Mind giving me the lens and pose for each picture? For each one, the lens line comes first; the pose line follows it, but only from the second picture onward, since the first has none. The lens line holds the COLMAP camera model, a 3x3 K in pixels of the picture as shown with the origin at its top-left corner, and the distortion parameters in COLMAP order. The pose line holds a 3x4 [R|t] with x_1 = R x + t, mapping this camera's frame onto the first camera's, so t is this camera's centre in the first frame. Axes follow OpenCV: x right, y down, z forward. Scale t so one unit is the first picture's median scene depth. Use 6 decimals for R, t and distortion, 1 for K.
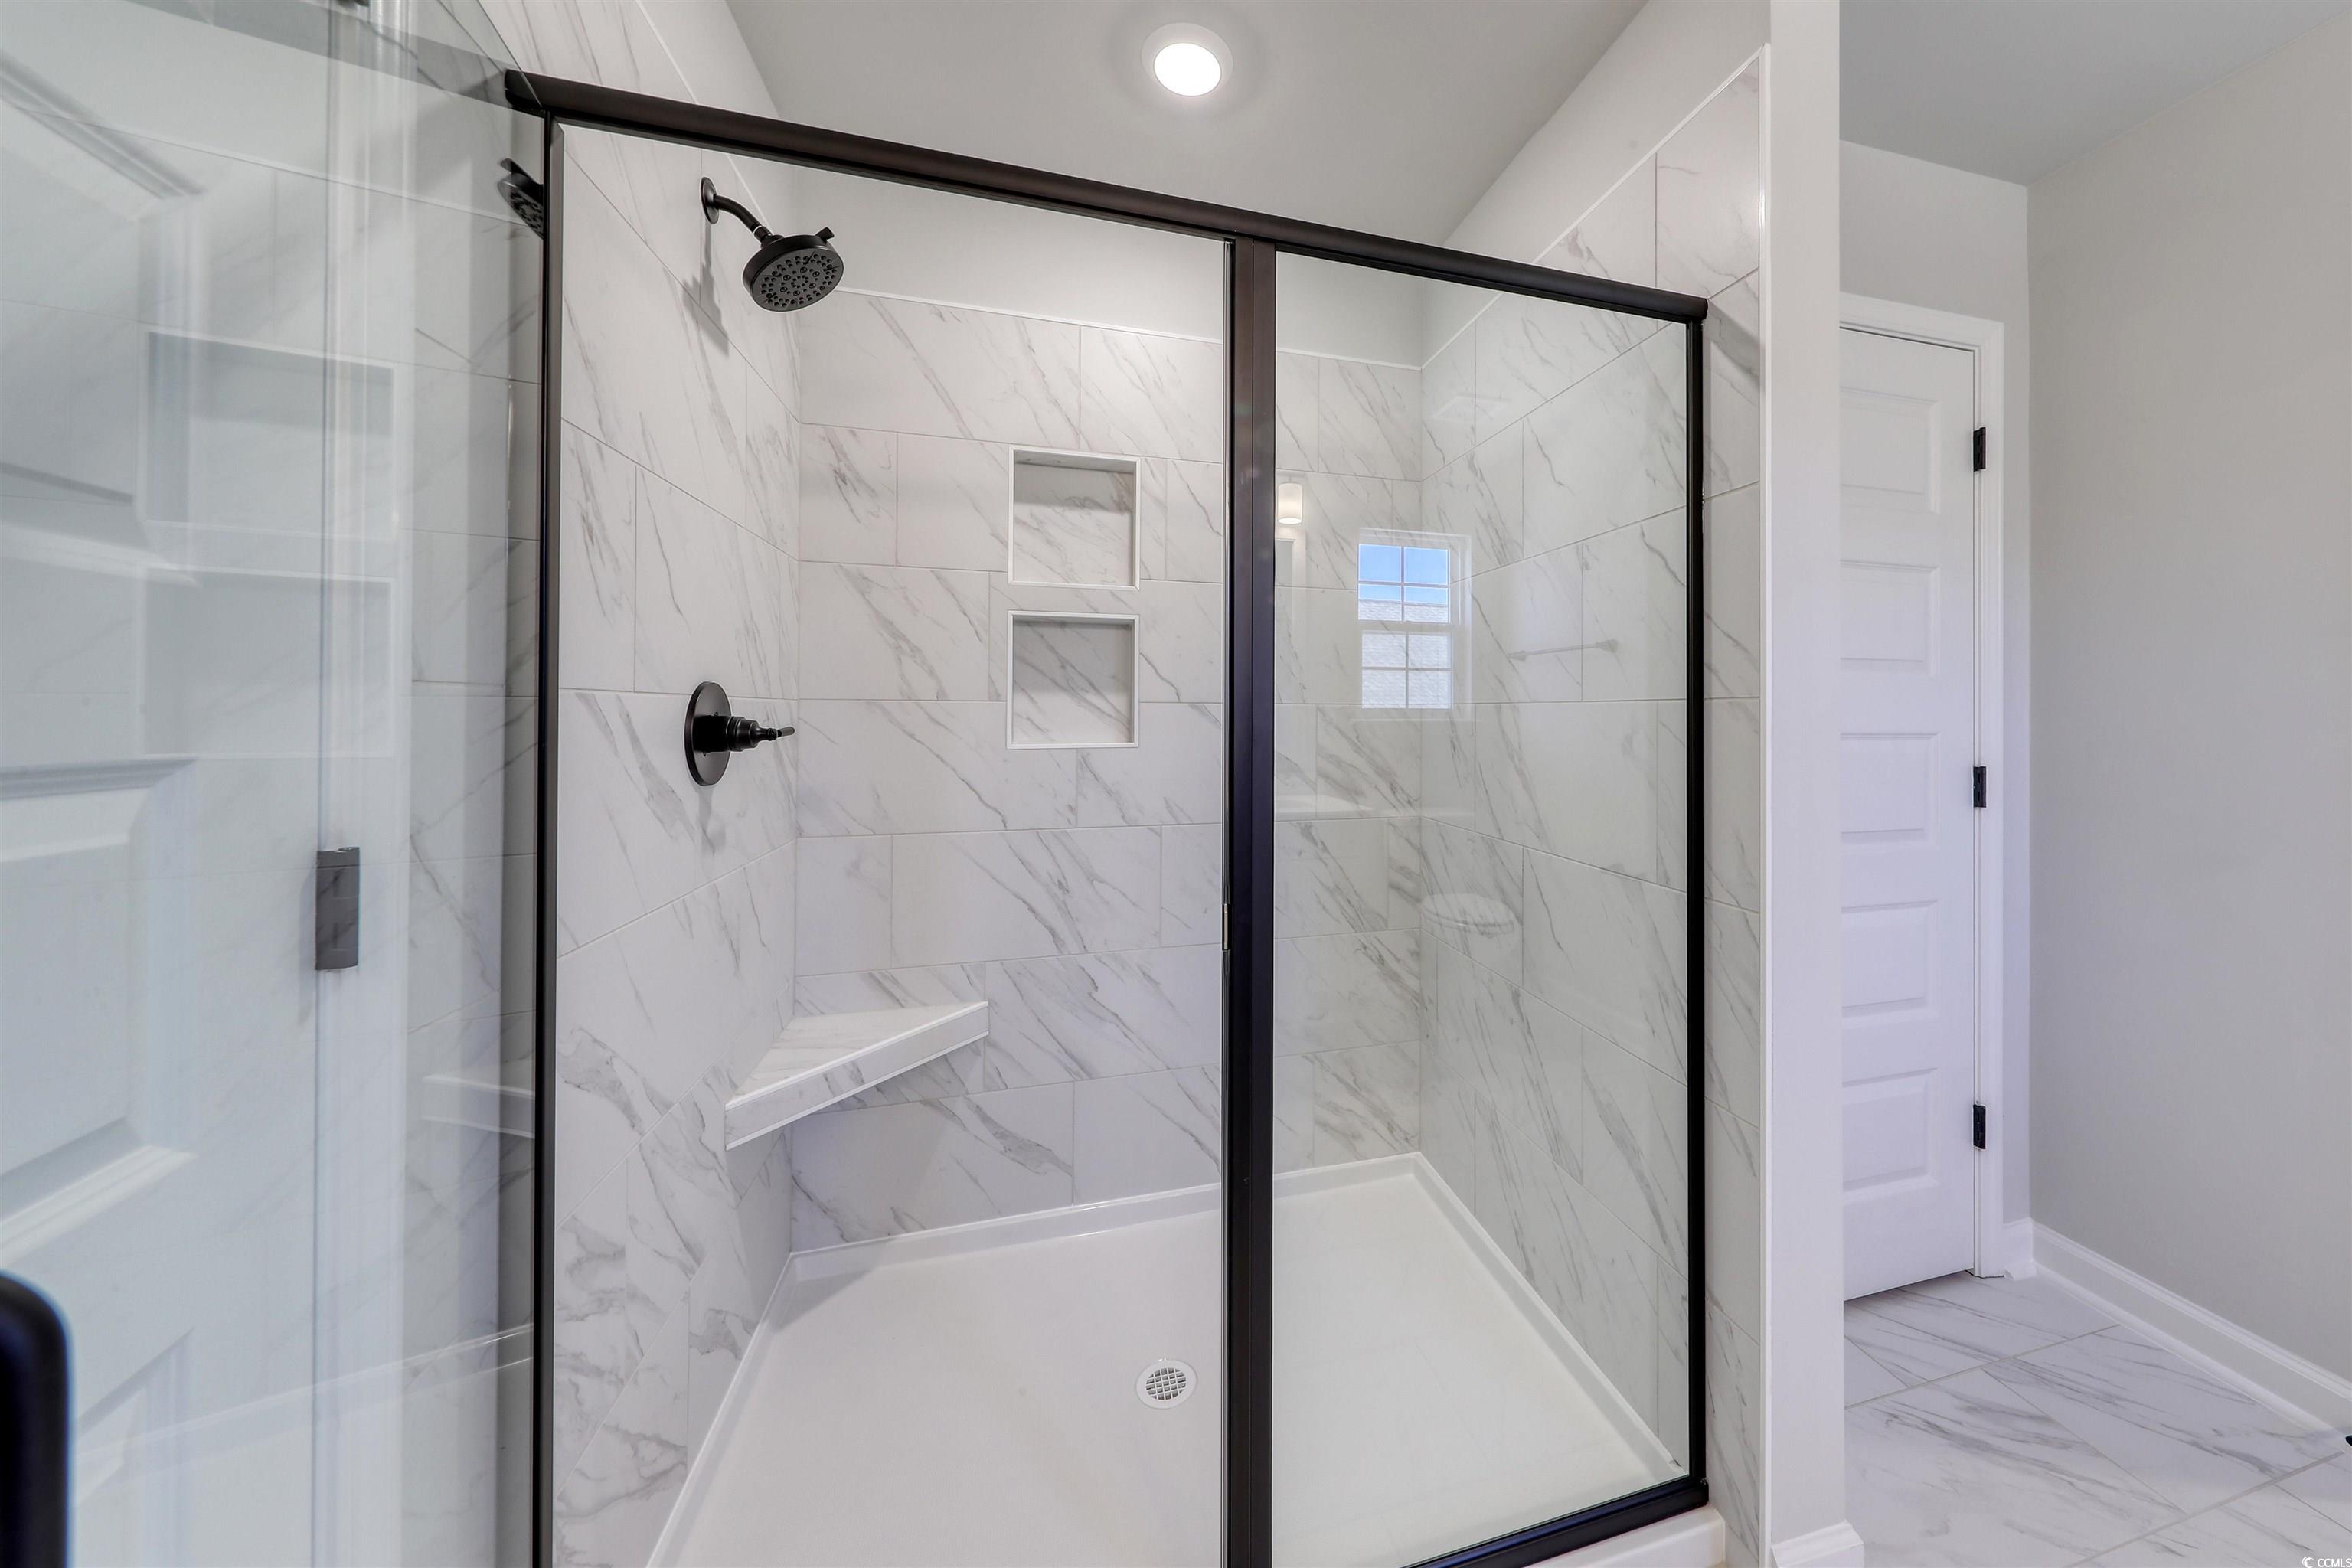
lens RADIAL K [[857.0, 0, 1176.0], [0, 857.0, 707.8], [0, 0, 1]] dist [0.000418, 0.000042]
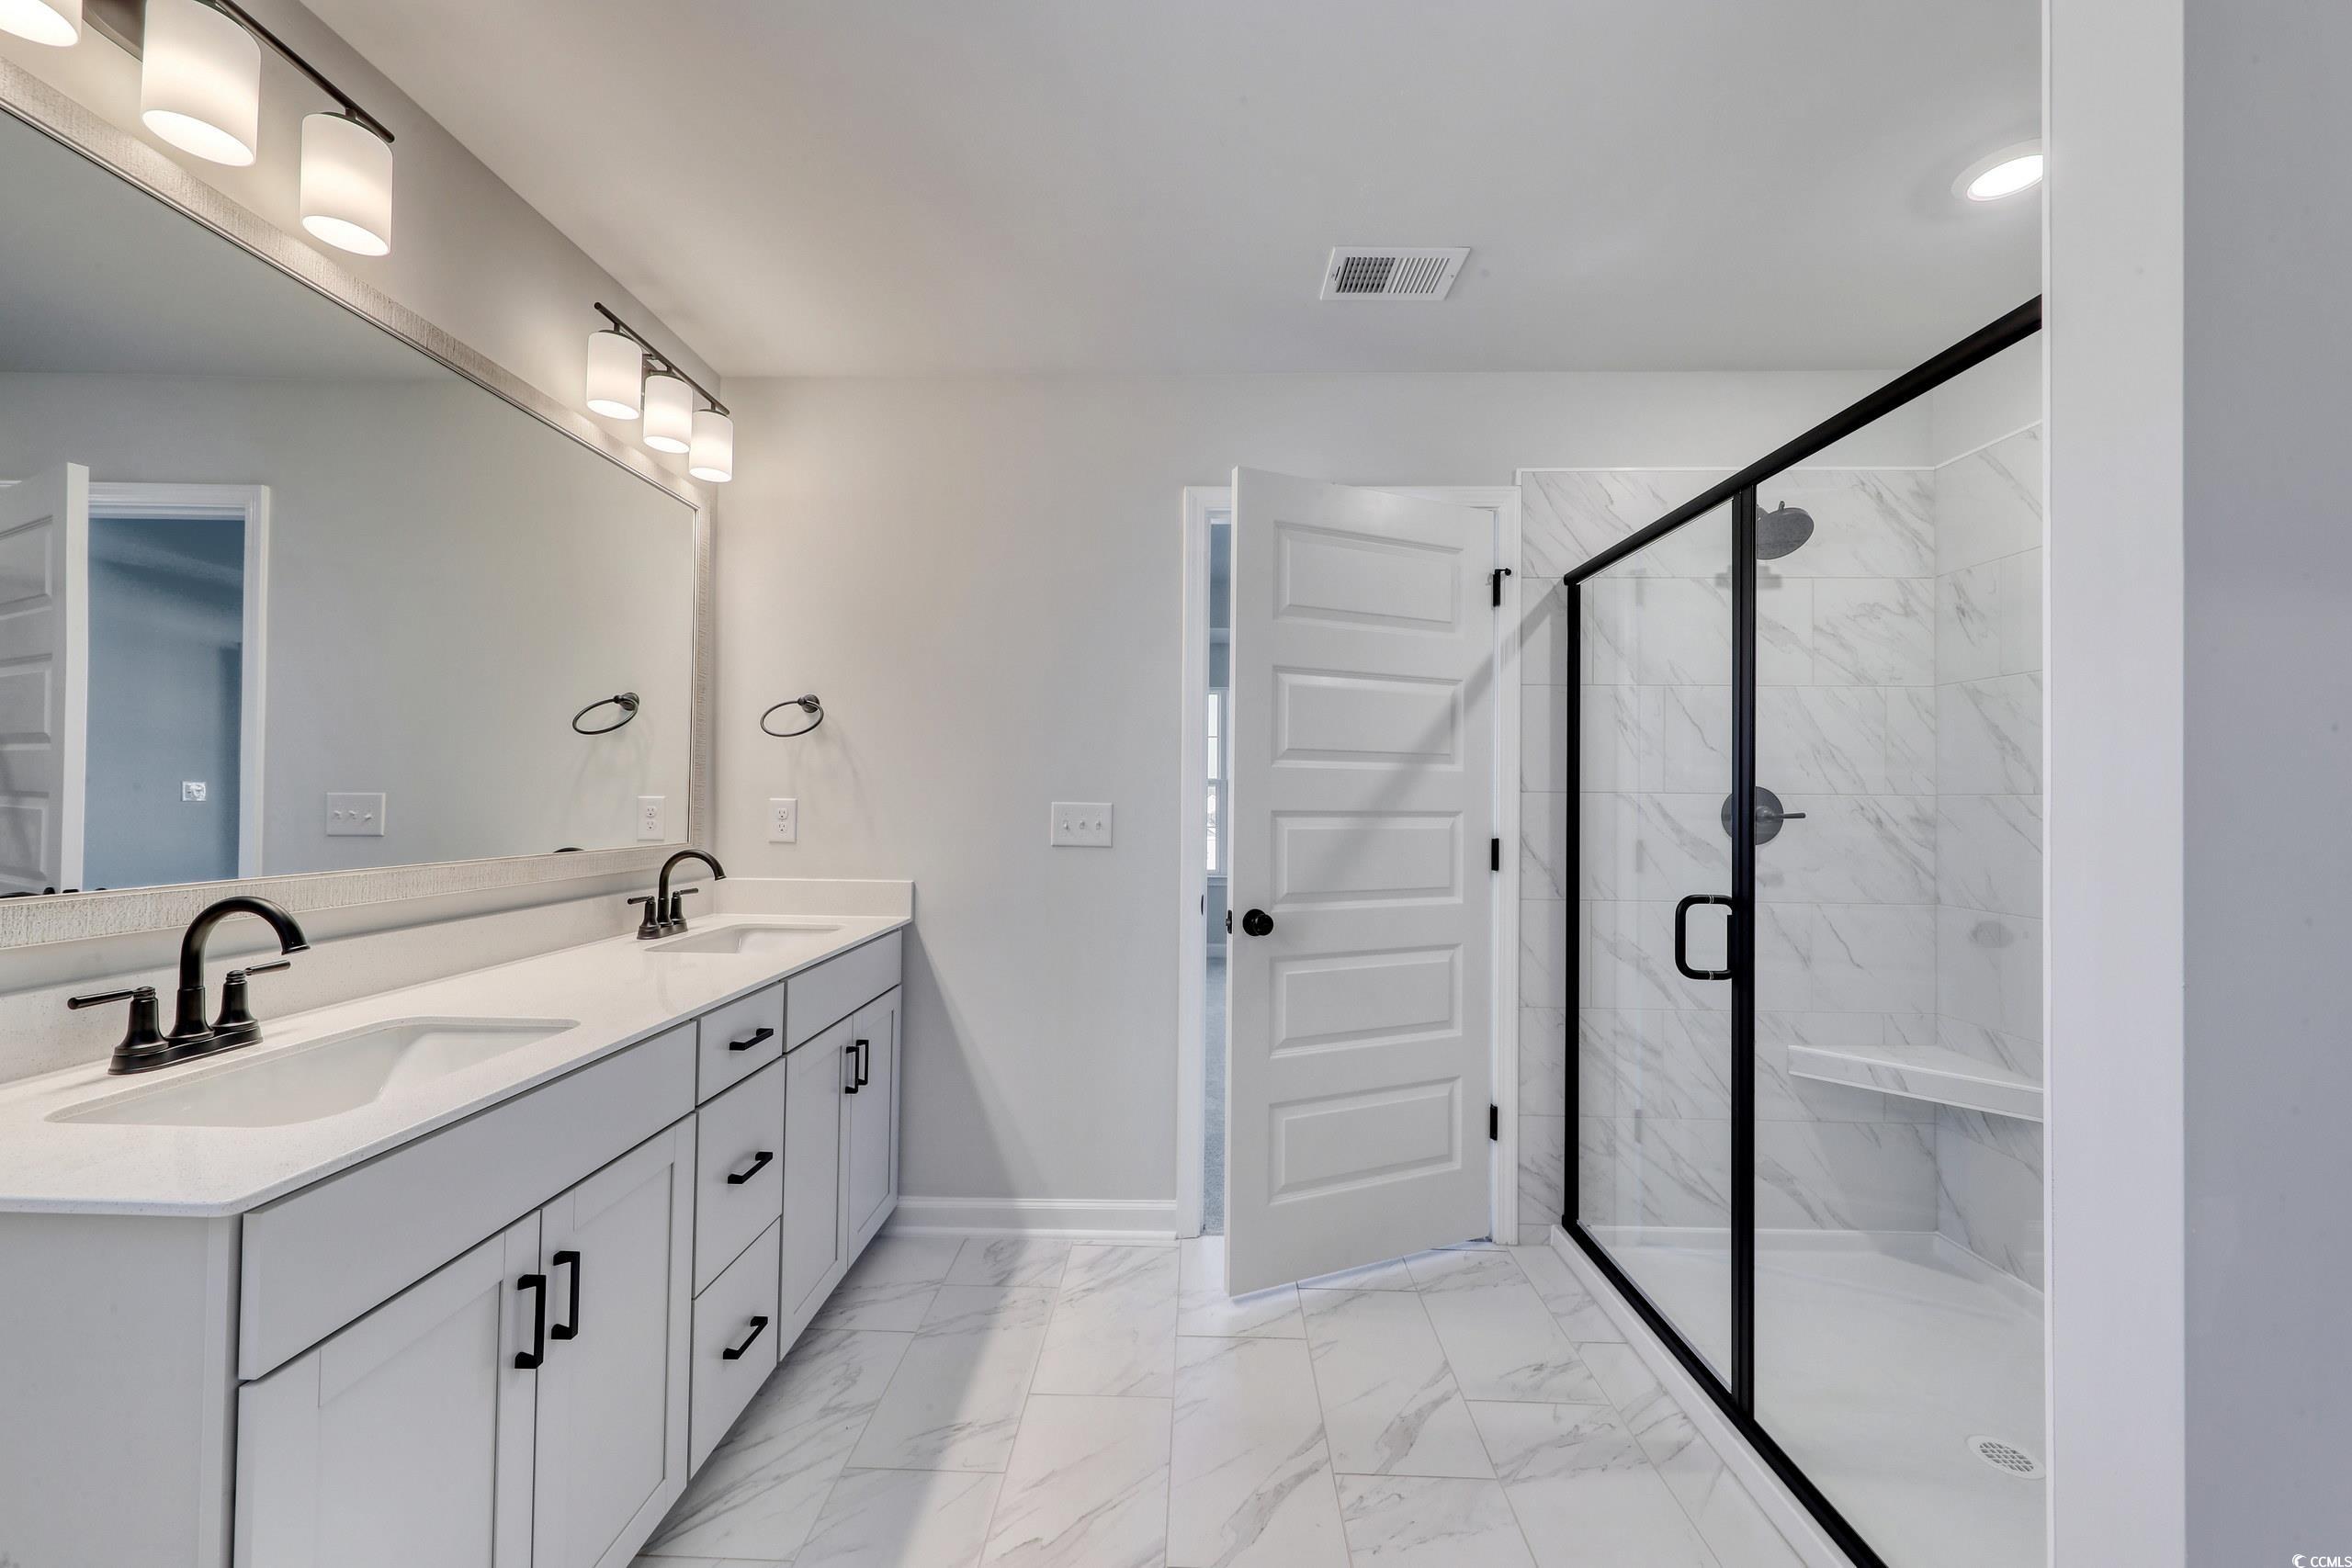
lens RADIAL K [[827.4, 0, 1176.0], [0, 827.4, 784.0], [0, 0, 1]] dist [0.000864, 0.000031]
pose [[-0.308062, -0.019072, -0.951175, 1.060542], [-0.007114, 0.999817, -0.017743, 0.004257], [0.951340, 0.001301, -0.308141, 0.303185]]
